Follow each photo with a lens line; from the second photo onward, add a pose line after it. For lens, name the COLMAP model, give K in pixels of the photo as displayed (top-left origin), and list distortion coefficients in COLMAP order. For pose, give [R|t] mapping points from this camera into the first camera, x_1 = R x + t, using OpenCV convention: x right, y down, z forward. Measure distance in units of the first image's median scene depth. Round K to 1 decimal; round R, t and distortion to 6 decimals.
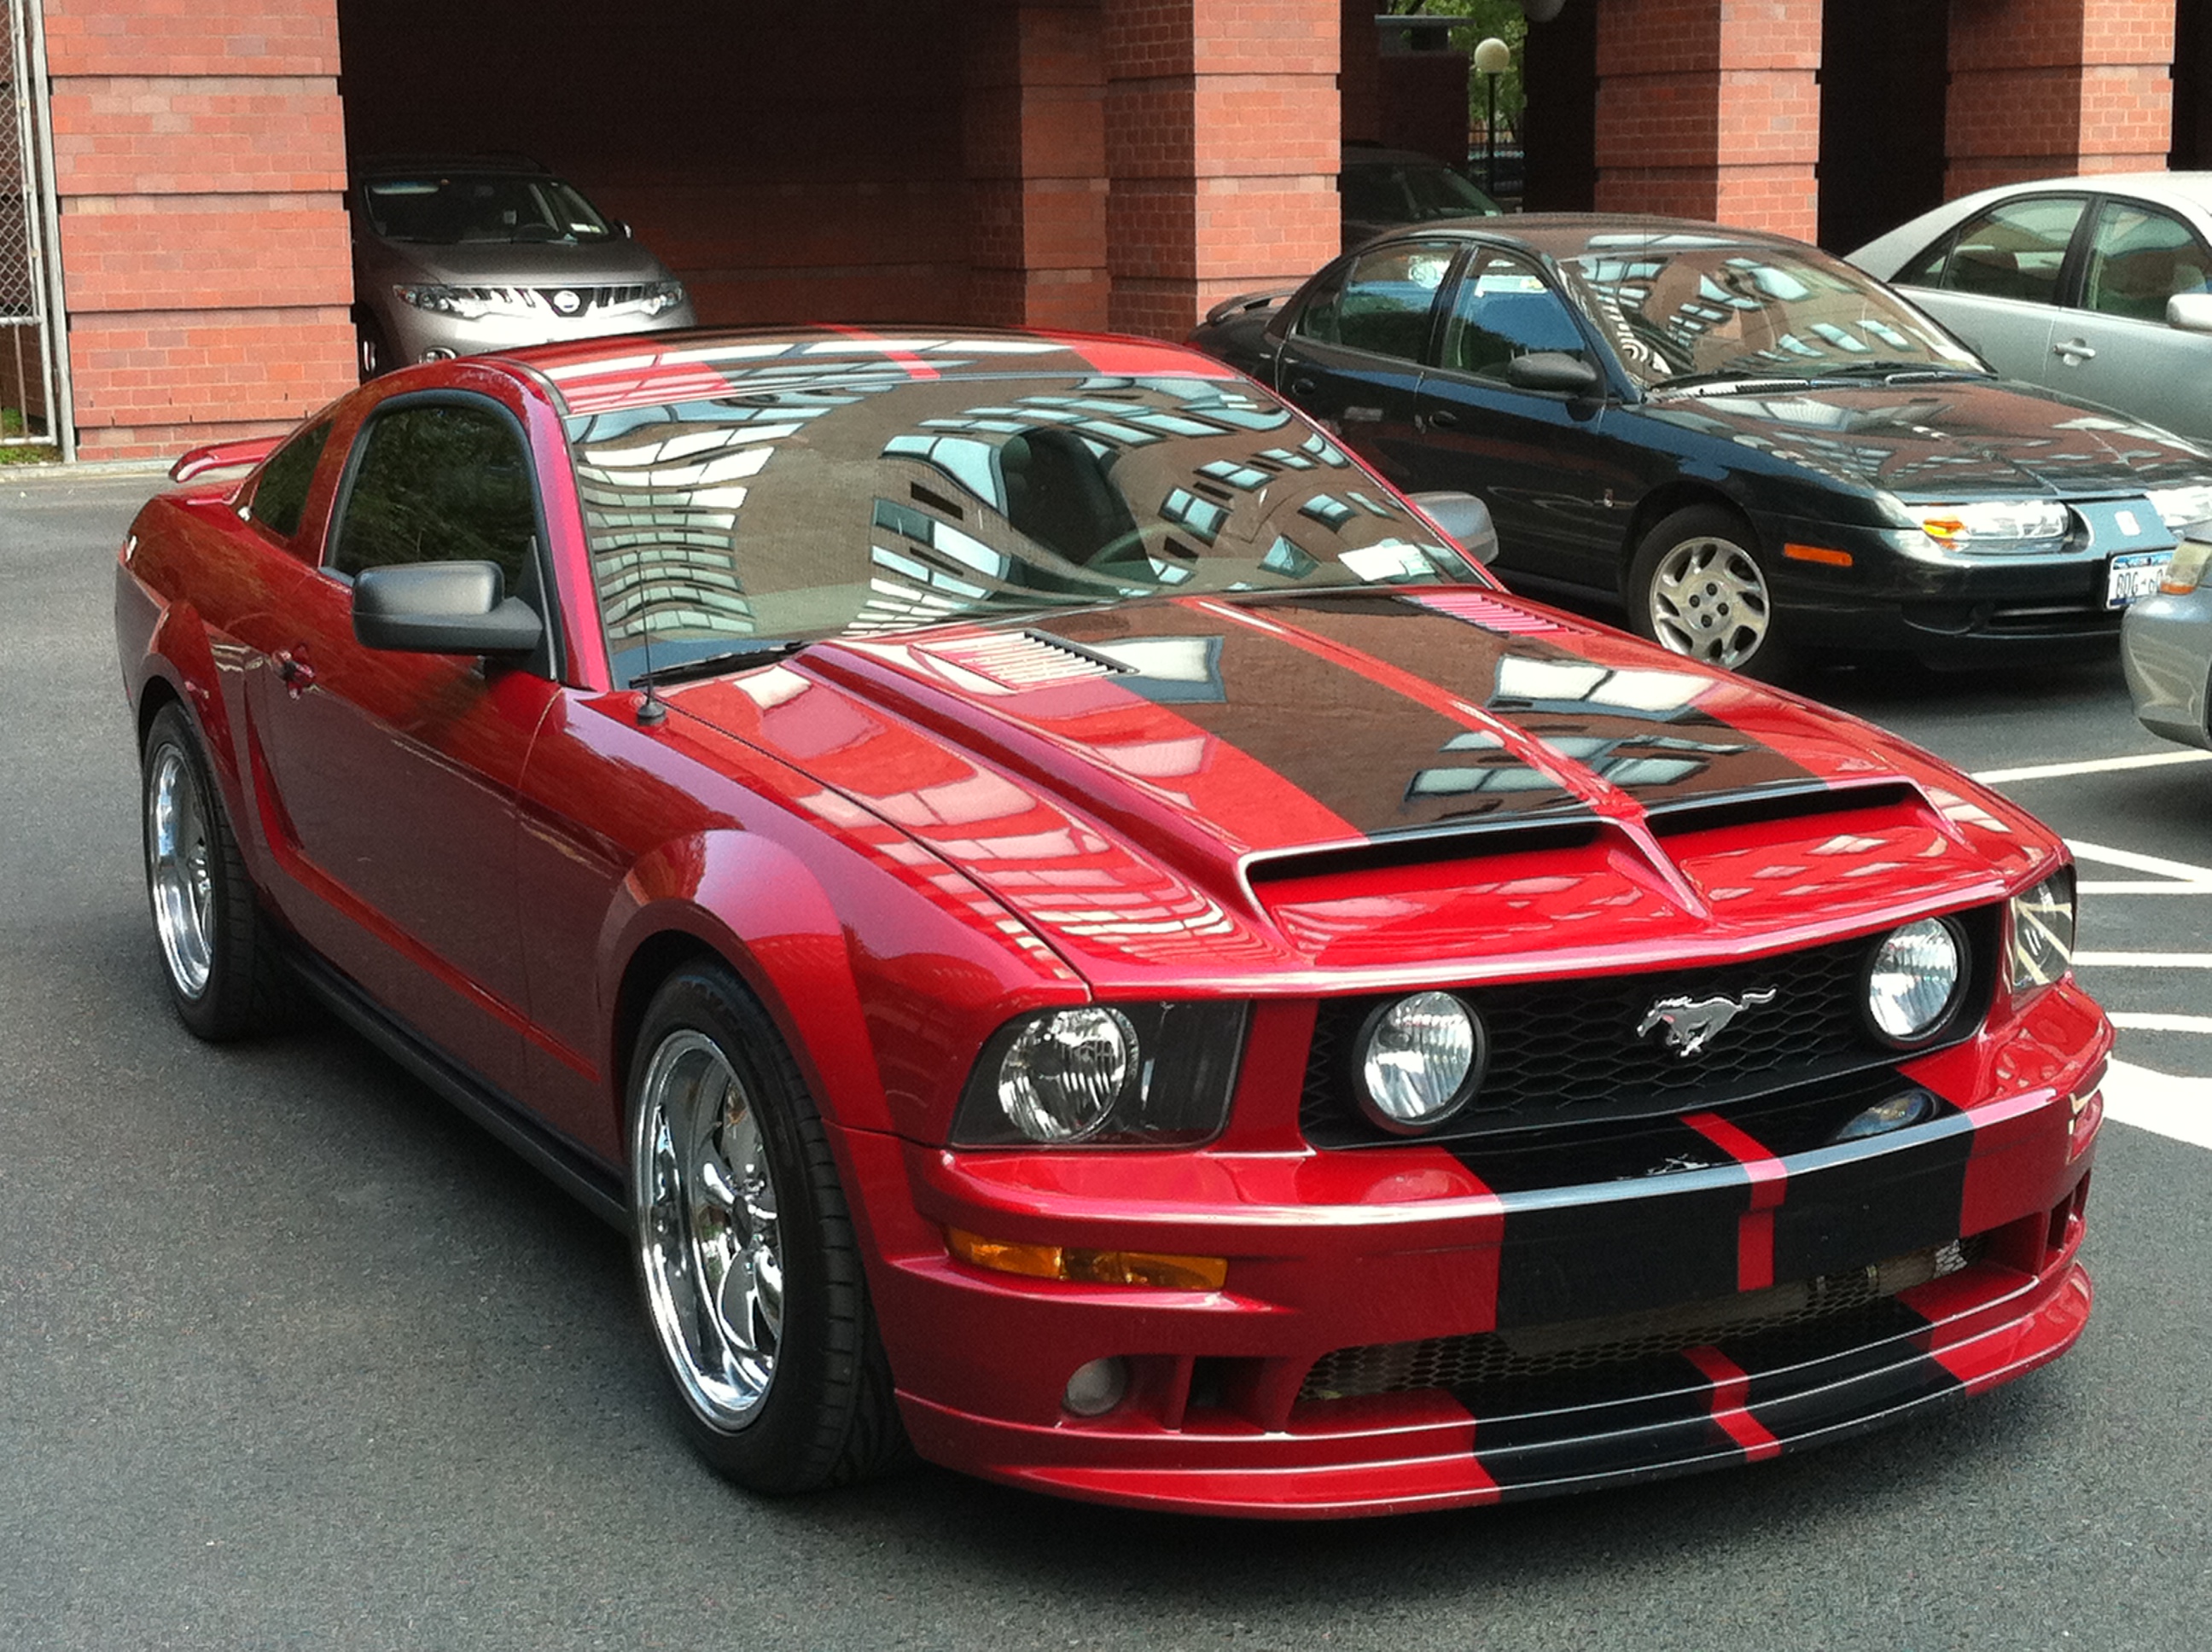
lens RADIAL K [[4192.3, 0, 1106.0], [0, 4192.3, 826.0], [0, 0, 1]] dist [0.378471, -1.690493]
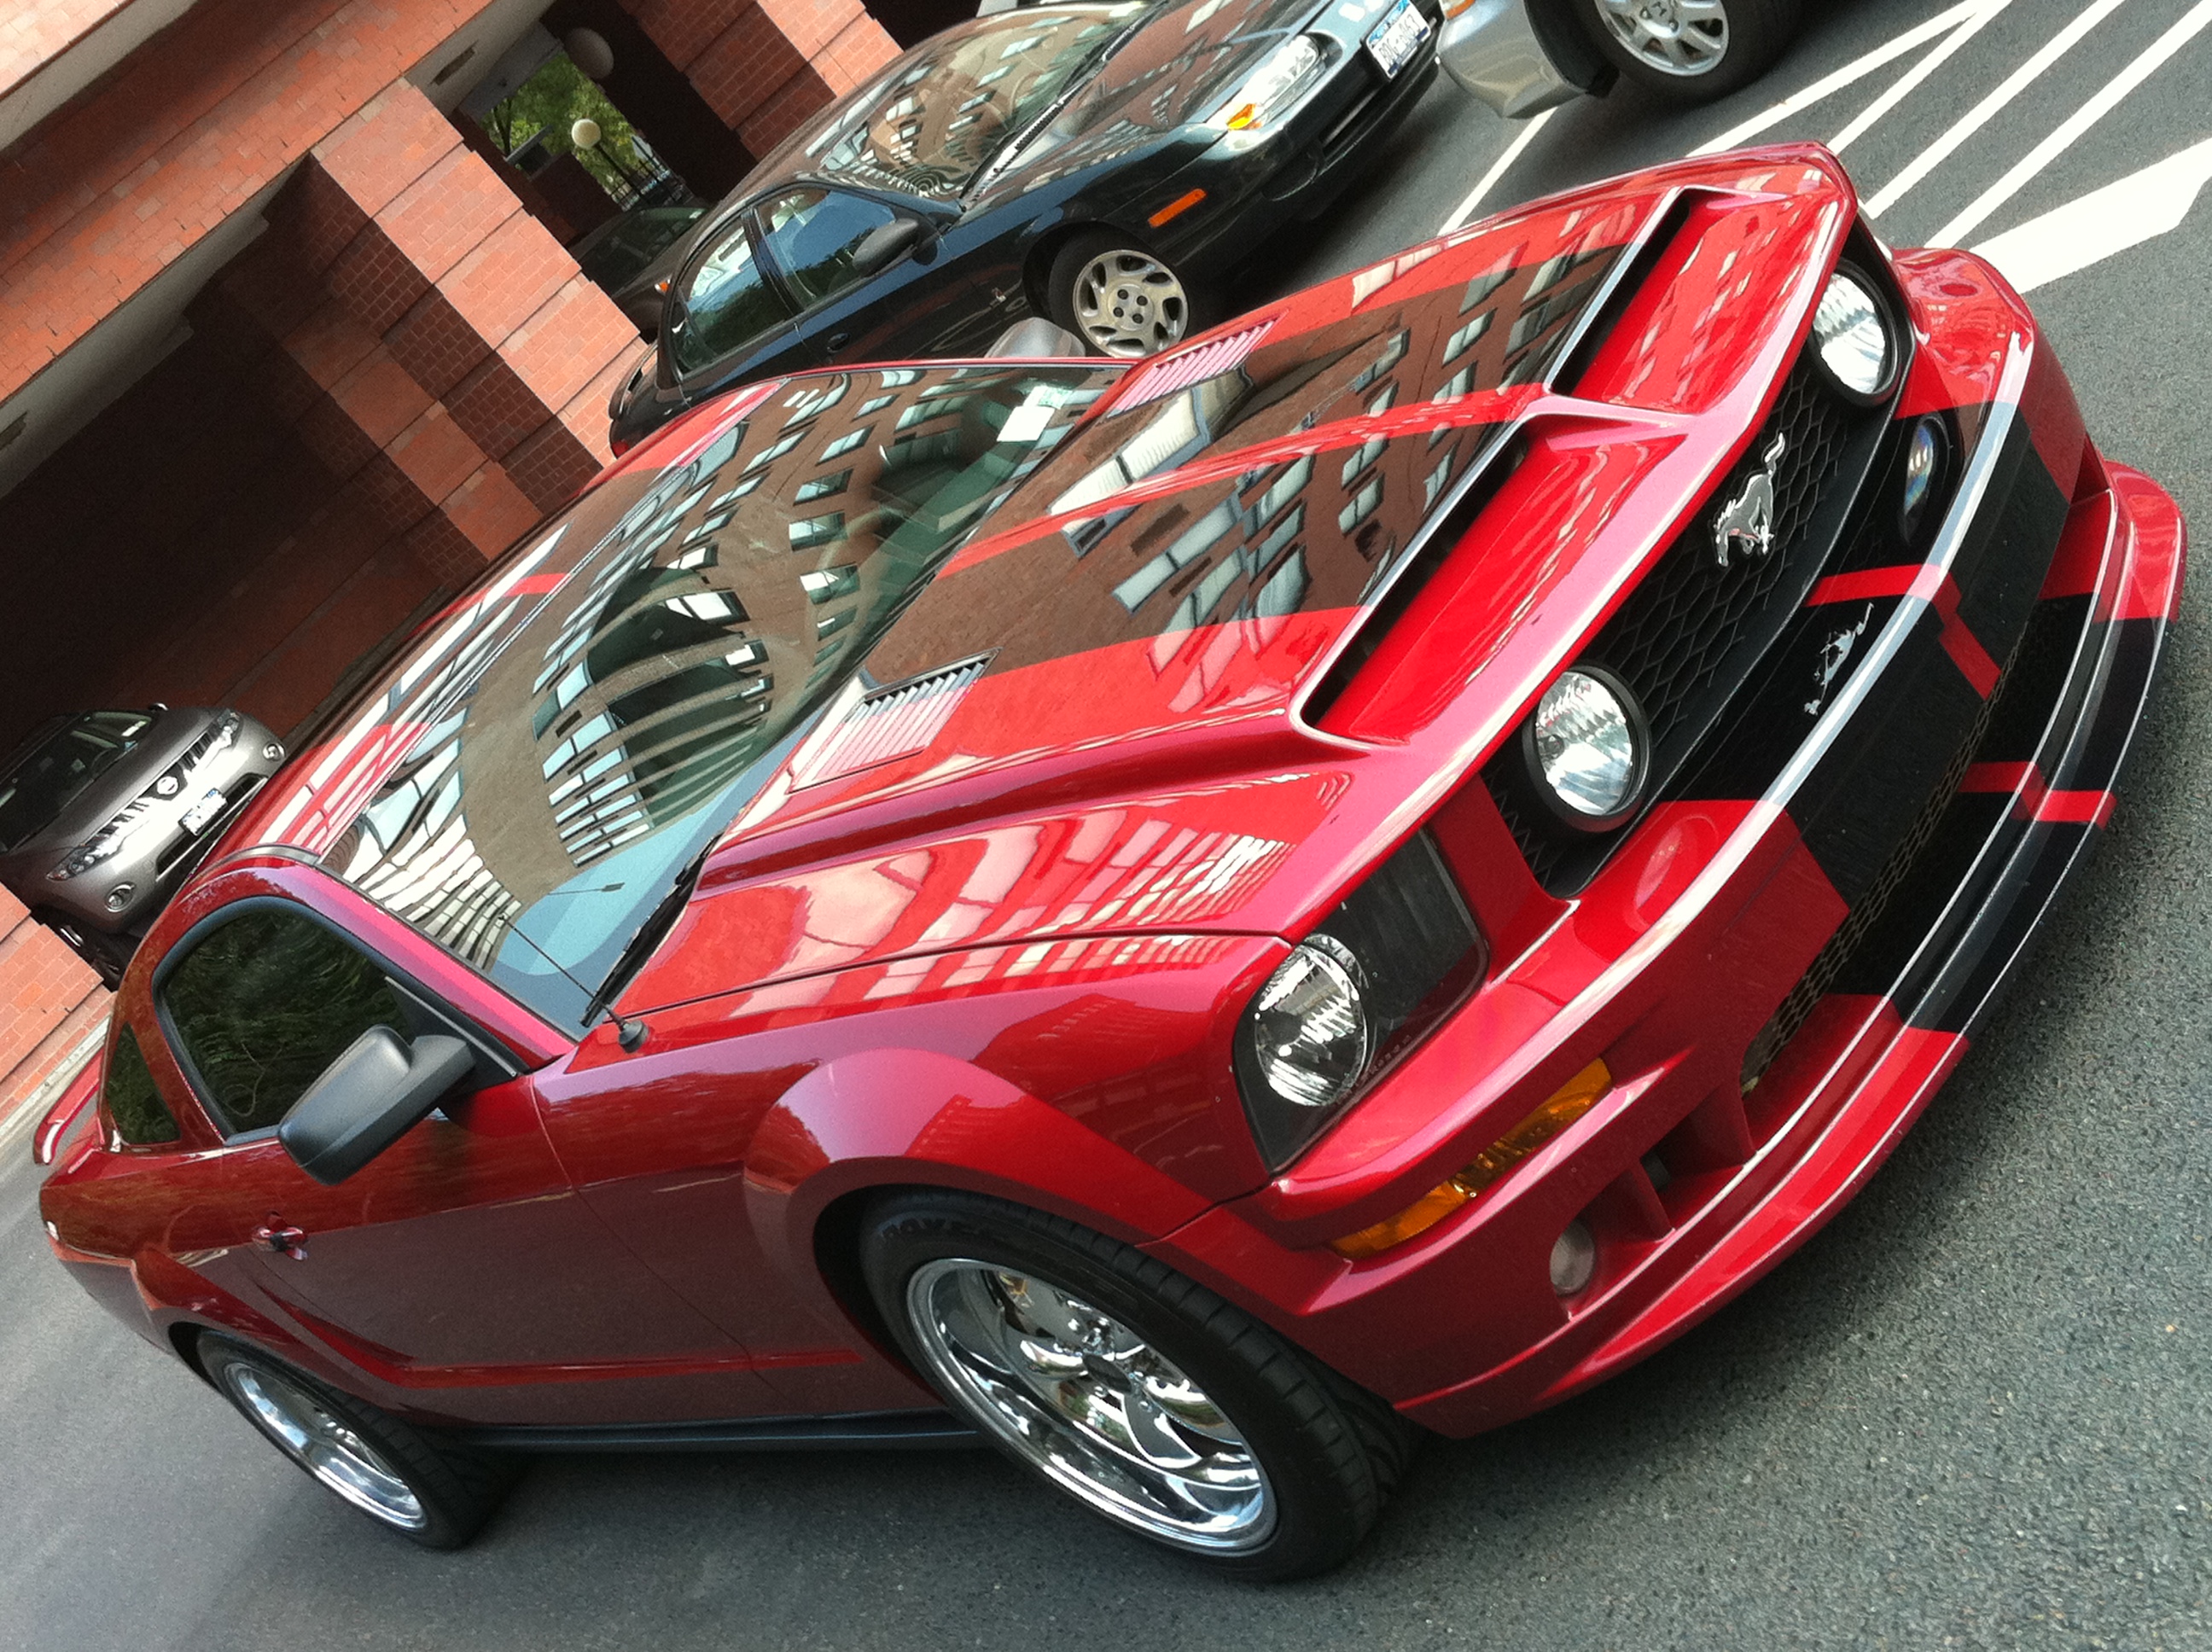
lens RADIAL K [[2986.9, 0, 1108.1], [0, 2986.9, 893.9], [0, 0, 1]] dist [0.151917, -0.471677]
pose [[0.731028, -0.677000, 0.085263, -0.039603], [0.667866, 0.735512, 0.113916, -0.032565], [-0.139833, -0.026332, 0.989825, 0.196350]]
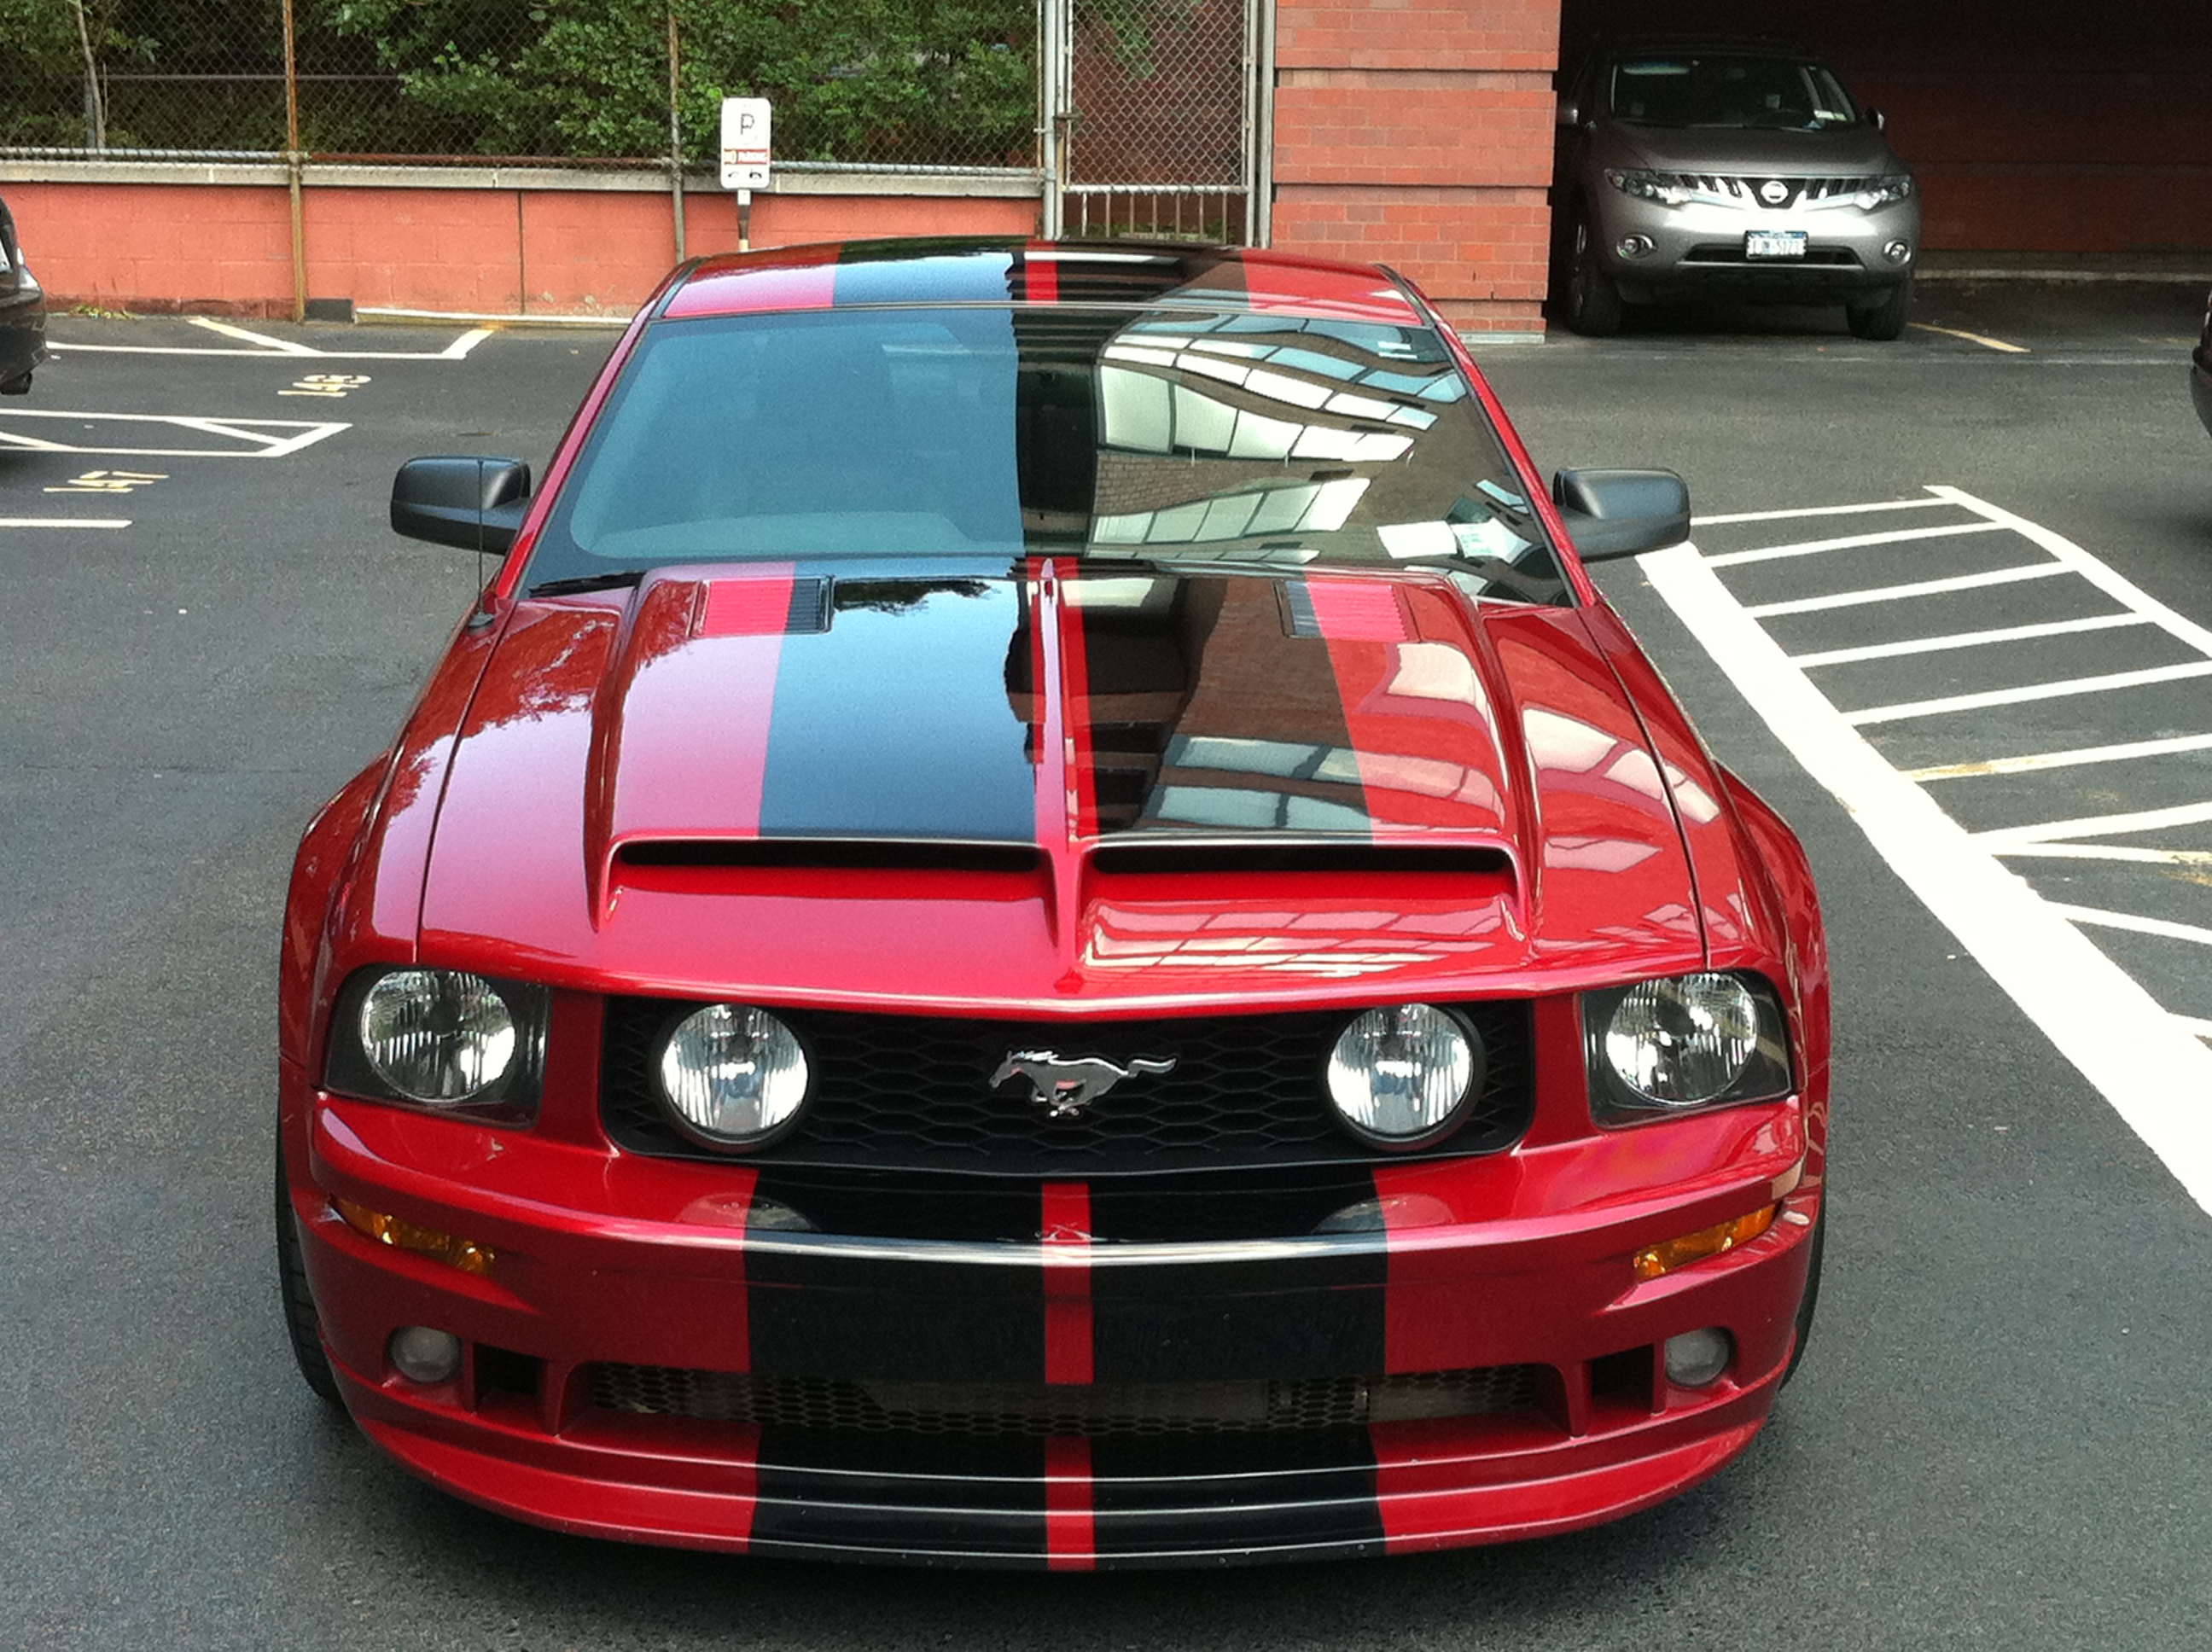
lens RADIAL K [[4192.3, 0, 1106.0], [0, 4192.3, 826.0], [0, 0, 1]] dist [0.378471, -1.690493]
pose [[0.863491, 0.130142, -0.487285, 0.306231], [-0.112853, 0.991495, 0.064824, -0.035647], [0.491577, -0.000983, 0.870833, 0.115277]]
